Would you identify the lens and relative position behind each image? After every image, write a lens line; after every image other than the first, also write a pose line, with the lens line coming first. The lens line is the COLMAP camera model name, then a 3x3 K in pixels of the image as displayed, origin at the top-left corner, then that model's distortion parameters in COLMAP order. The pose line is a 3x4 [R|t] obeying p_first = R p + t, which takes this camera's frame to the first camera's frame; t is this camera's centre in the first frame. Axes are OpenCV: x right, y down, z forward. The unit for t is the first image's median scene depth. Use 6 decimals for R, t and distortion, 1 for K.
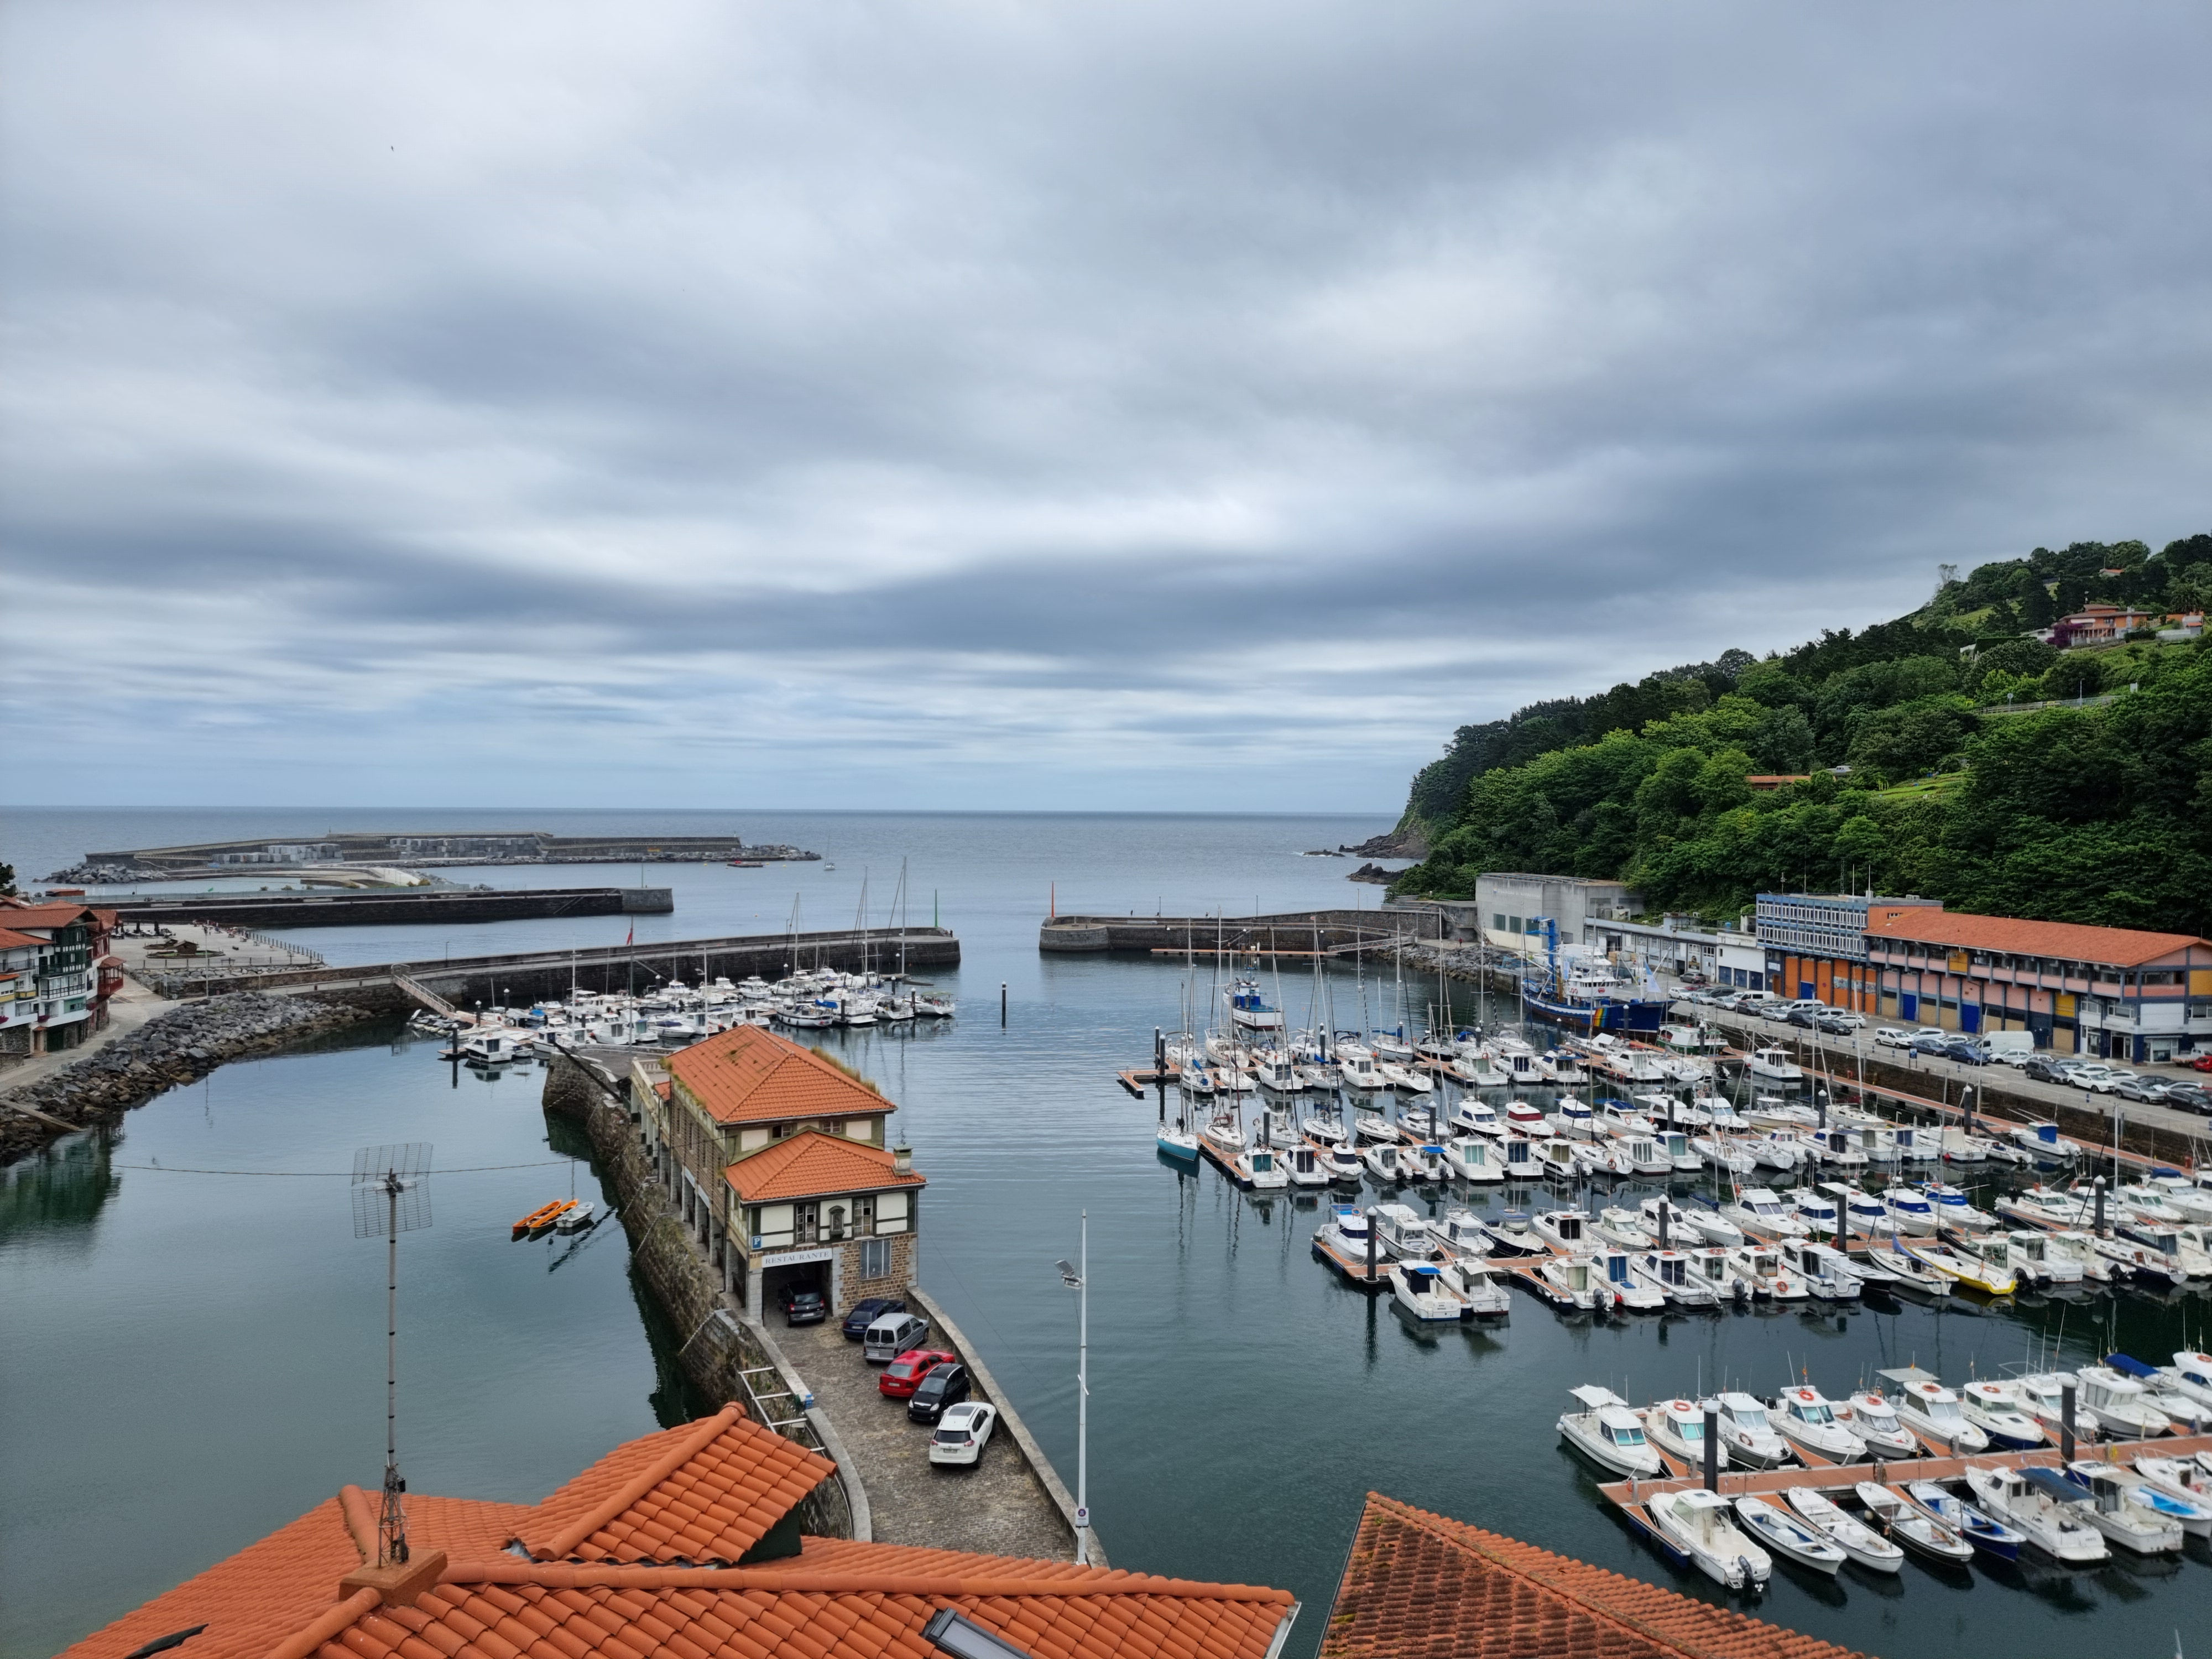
lens RADIAL K [[1570.1, 0, 1106.0], [0, 1570.1, 829.5], [0, 0, 1]] dist [0.091903, -0.062607]
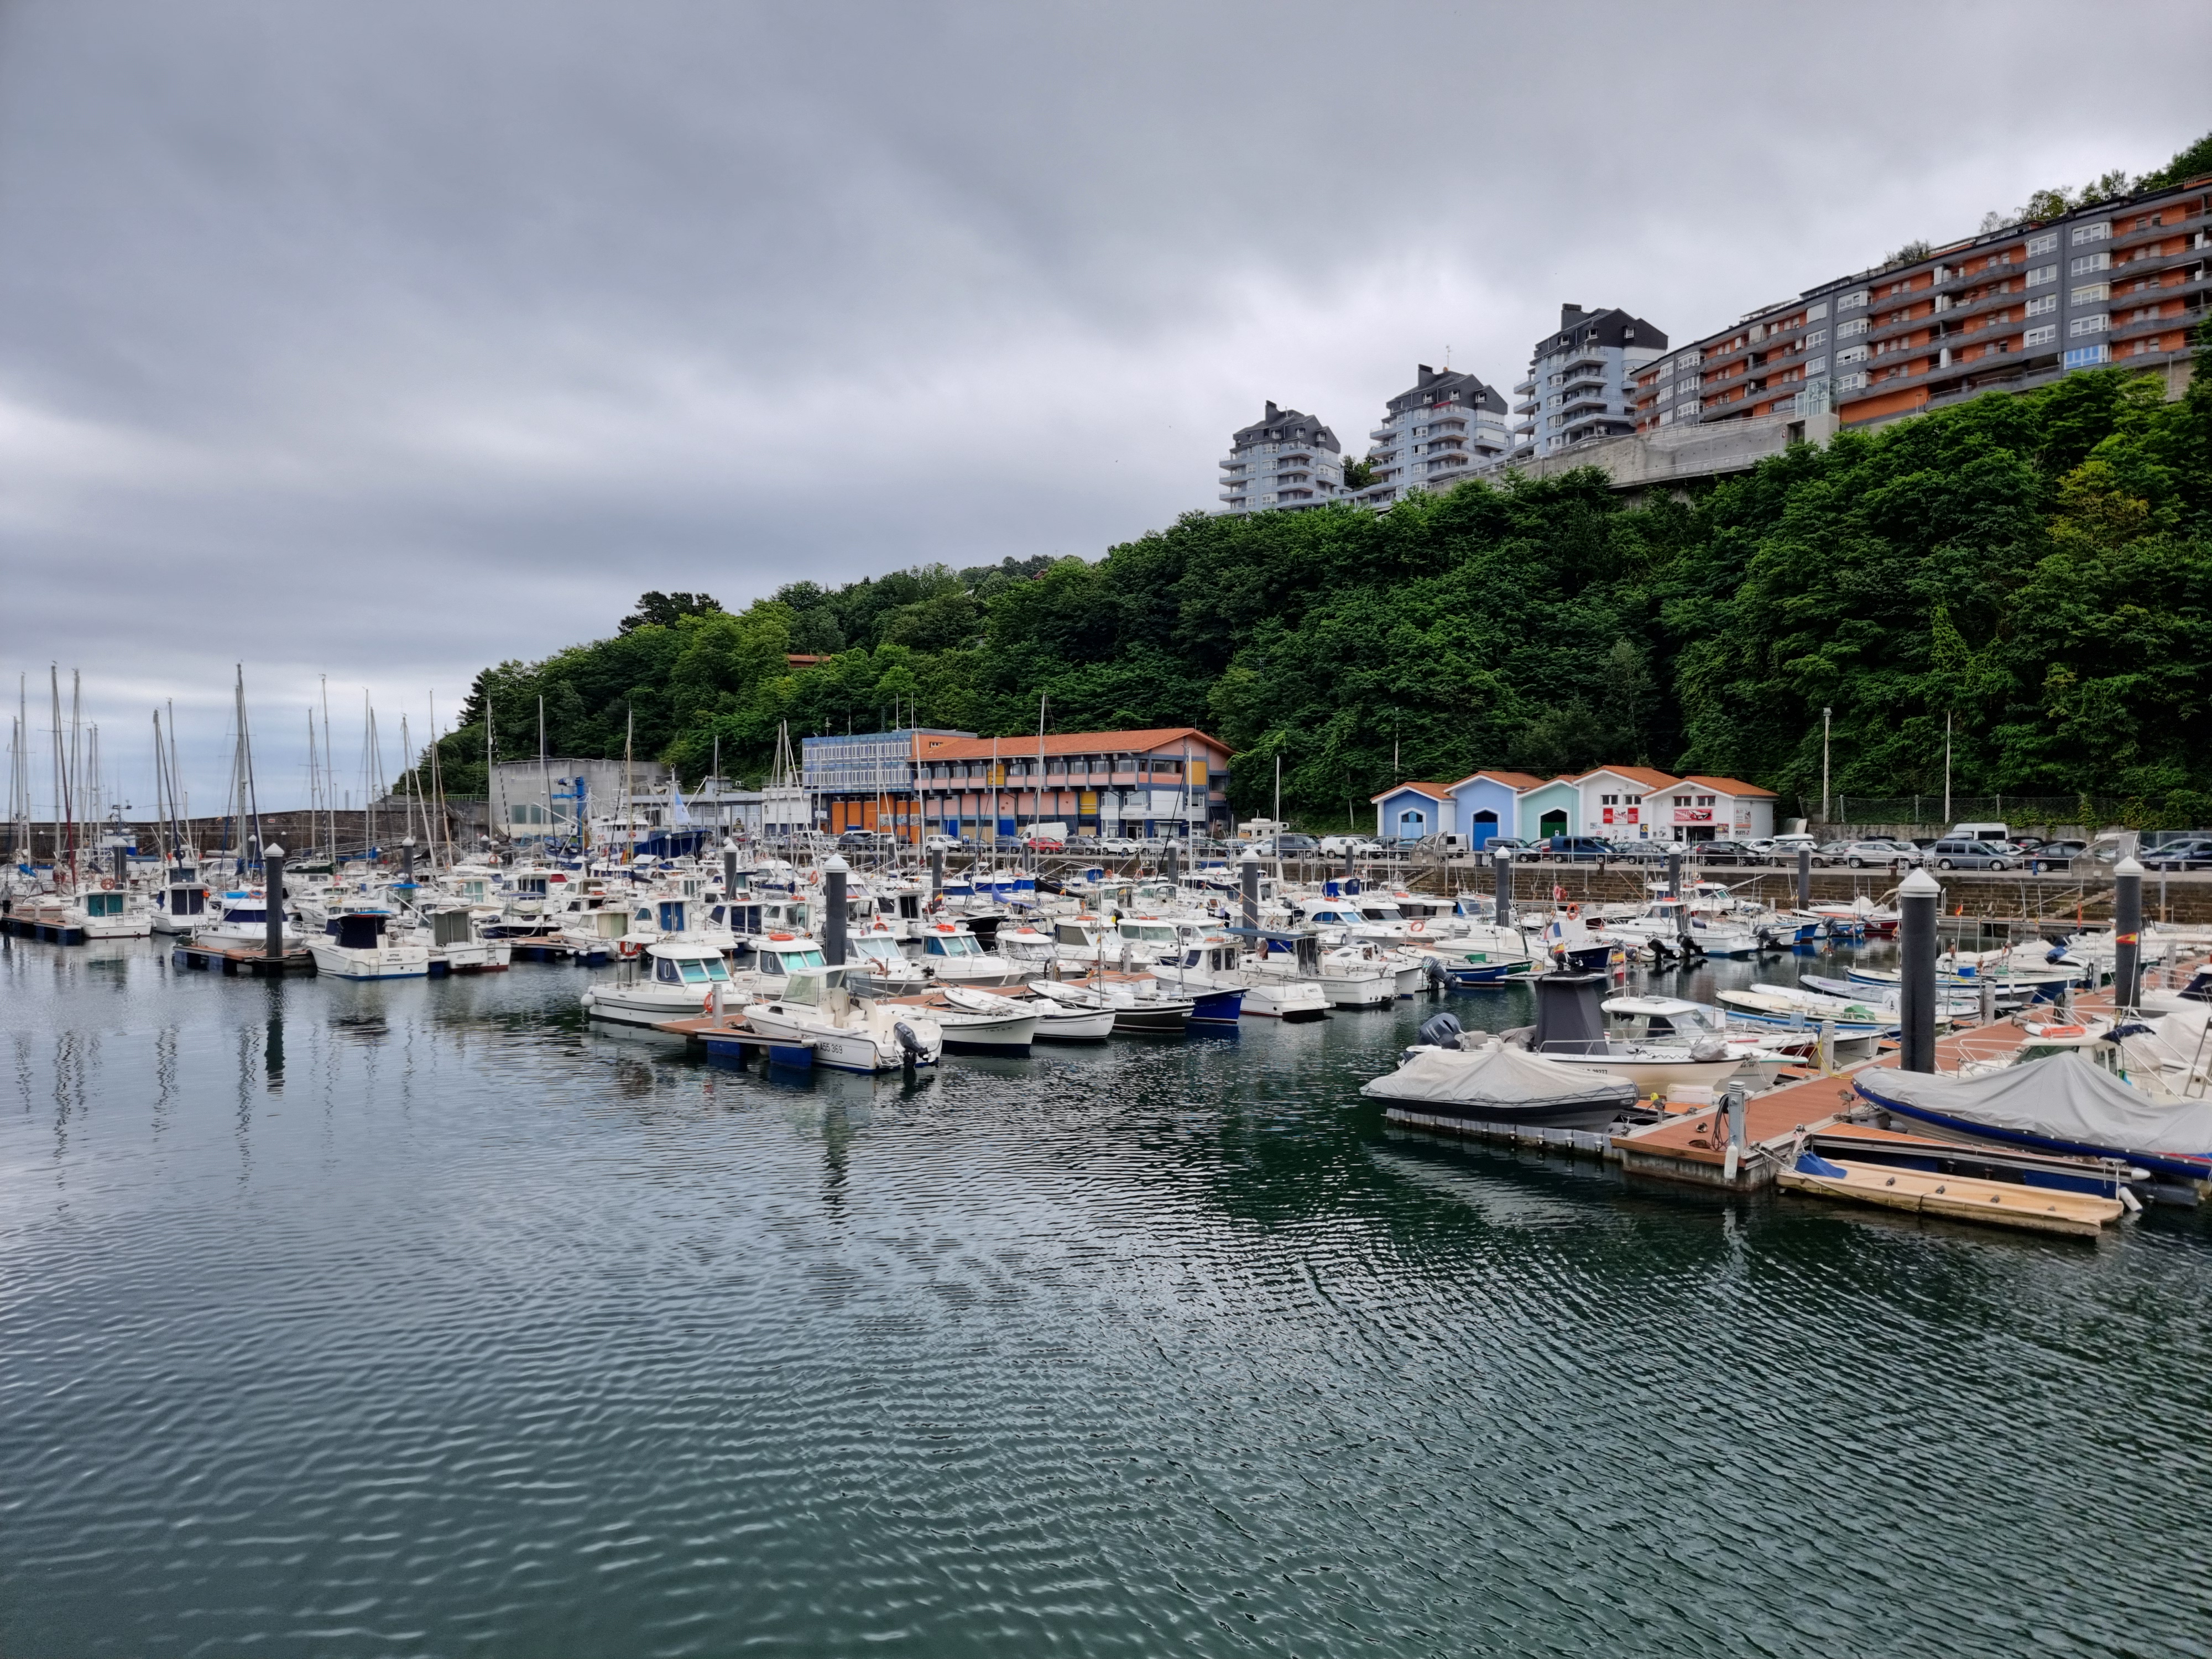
lens RADIAL K [[1531.1, 0, 1125.9], [0, 1531.1, 888.8], [0, 0, 1]] dist [0.095950, -0.059202]
pose [[0.818335, -0.020292, 0.574384, 0.053327], [0.015611, 0.999793, 0.013079, 0.151324], [-0.574530, -0.001736, 0.818482, 0.186771]]
